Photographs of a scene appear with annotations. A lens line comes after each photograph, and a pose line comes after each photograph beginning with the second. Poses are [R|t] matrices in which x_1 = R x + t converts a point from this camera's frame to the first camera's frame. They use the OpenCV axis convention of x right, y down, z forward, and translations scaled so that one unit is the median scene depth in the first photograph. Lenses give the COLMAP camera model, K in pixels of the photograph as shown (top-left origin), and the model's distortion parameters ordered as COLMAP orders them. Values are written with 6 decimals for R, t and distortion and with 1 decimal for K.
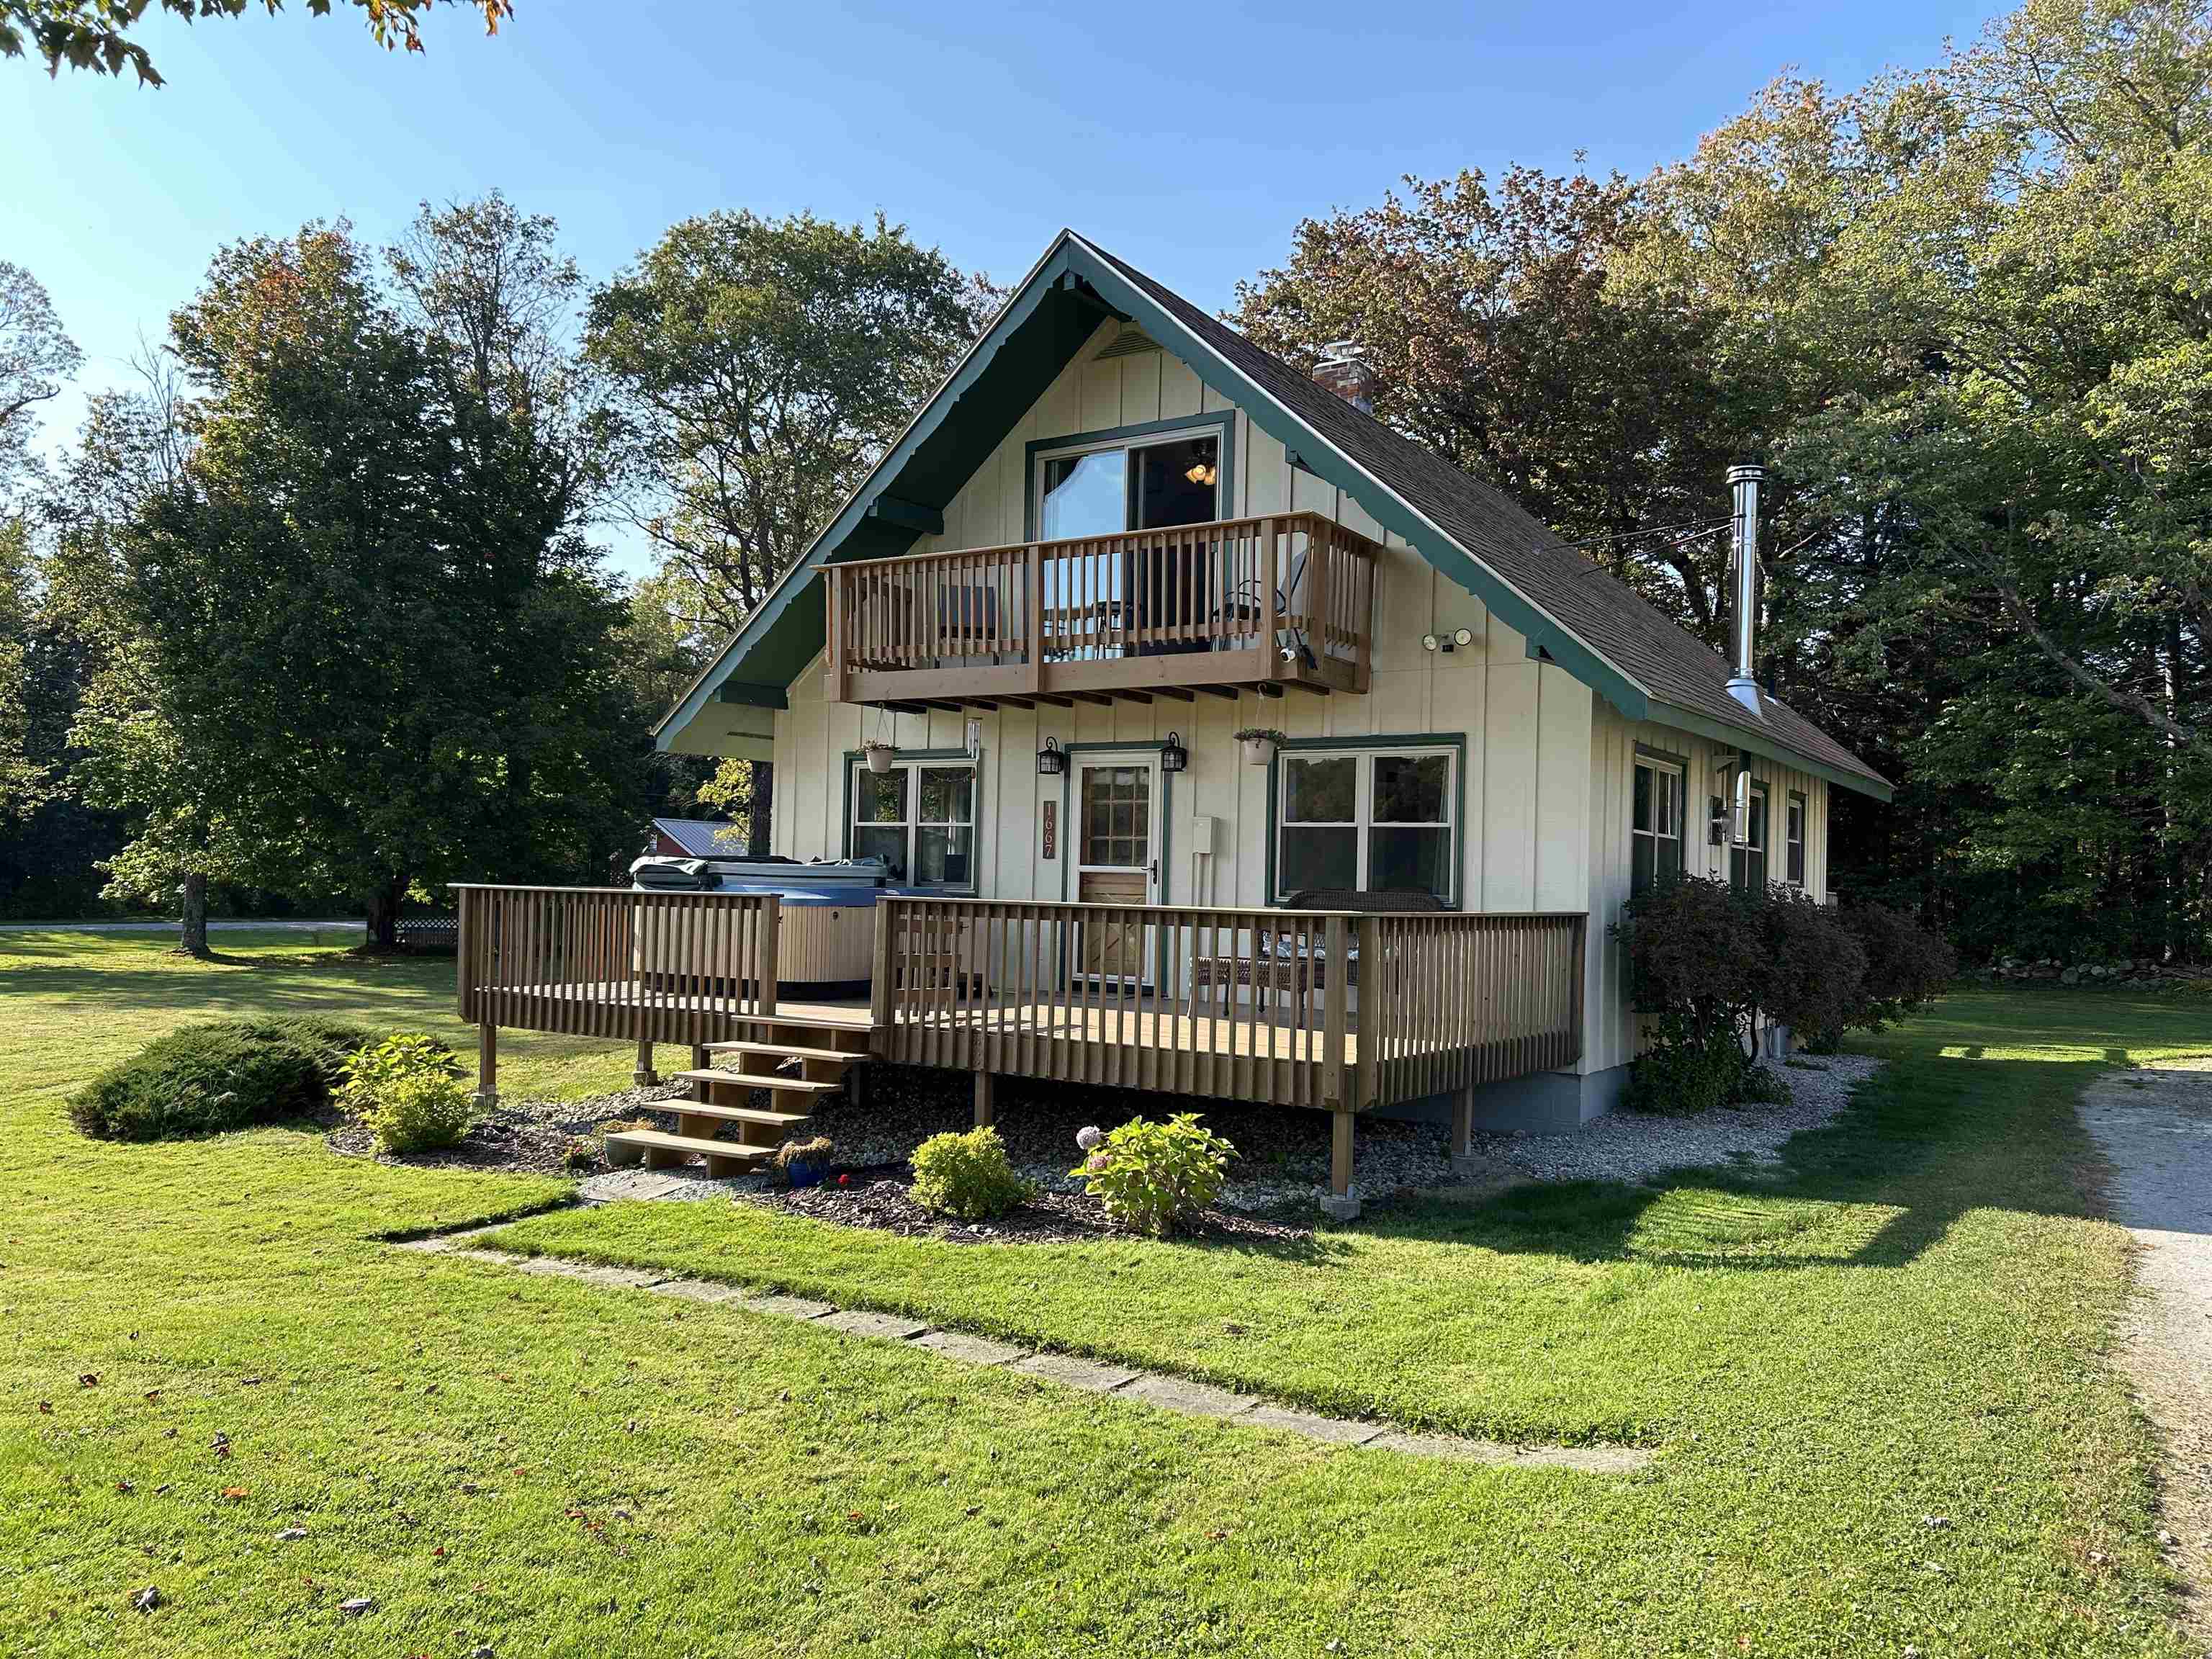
lens RADIAL K [[1685.4, 0, 1105.2], [0, 1685.4, 834.0], [0, 0, 1]] dist [0.042990, -0.039711]
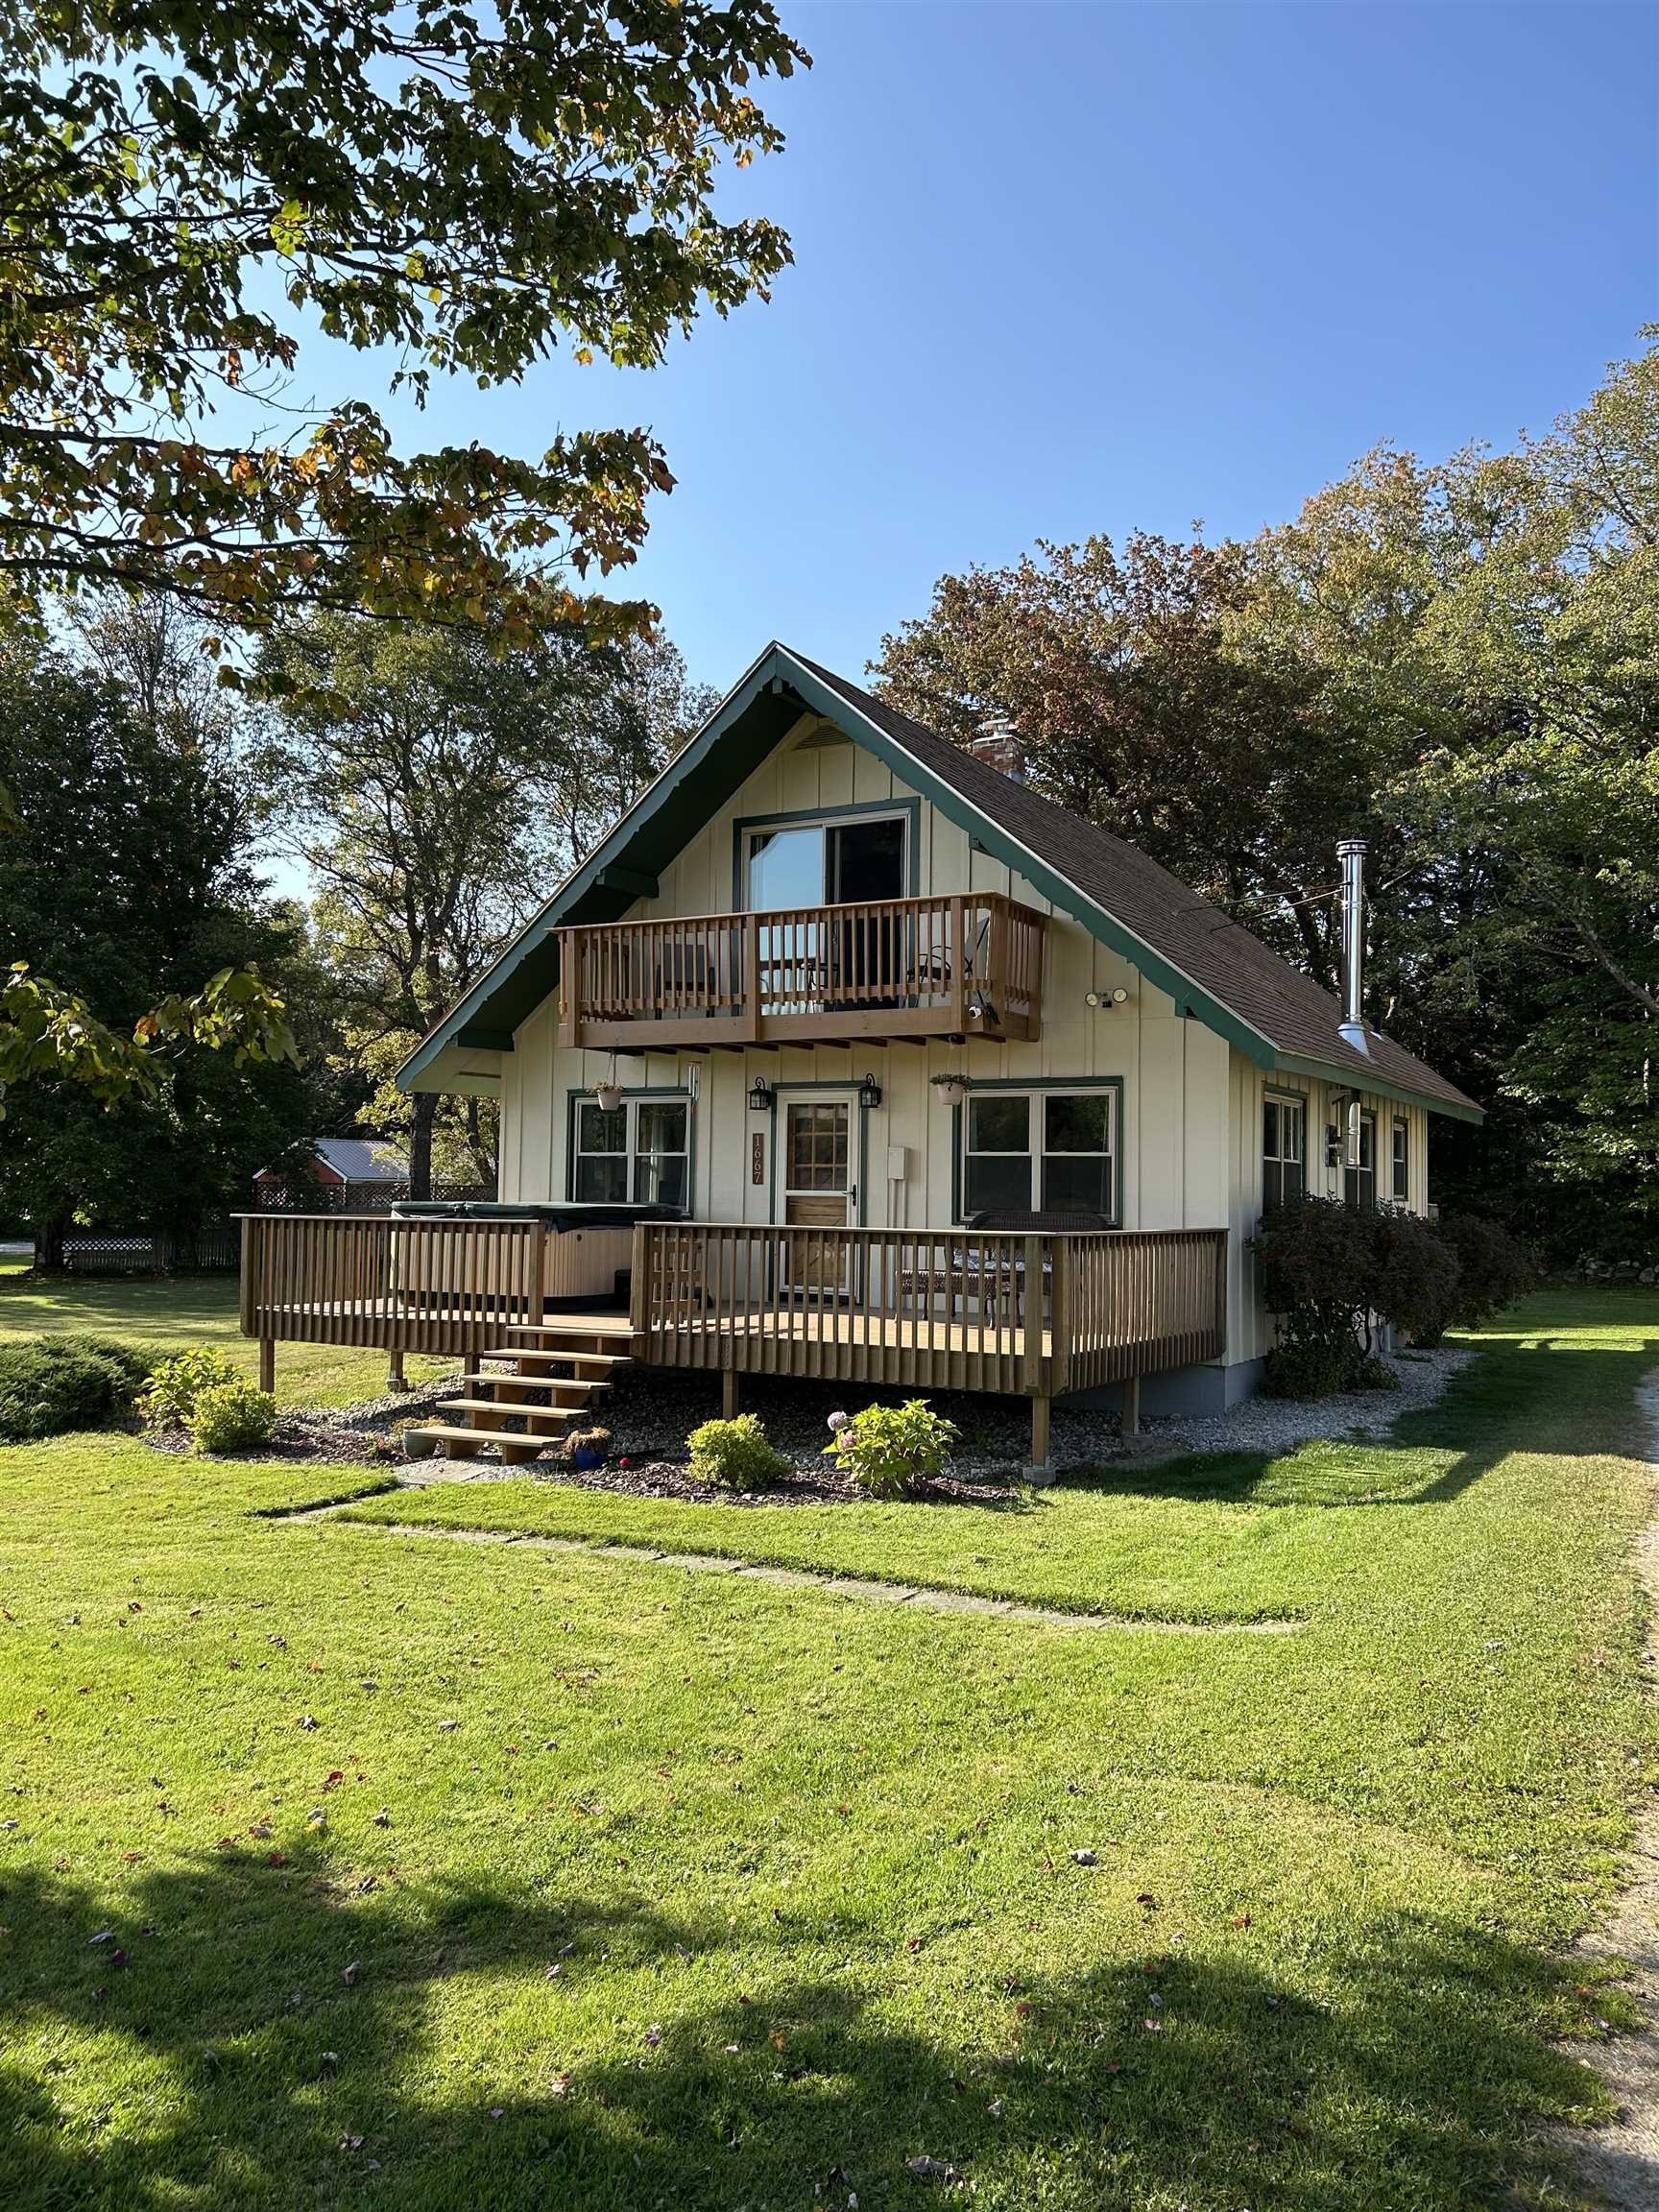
lens RADIAL K [[1685.4, 0, 830.8], [0, 1685.4, 1104.1], [0, 0, 1]] dist [0.042990, -0.039711]
pose [[0.998085, -0.007046, 0.061463, -0.057323], [0.008493, 0.999692, -0.023313, -0.013639], [-0.061280, 0.023790, 0.997837, -0.145805]]
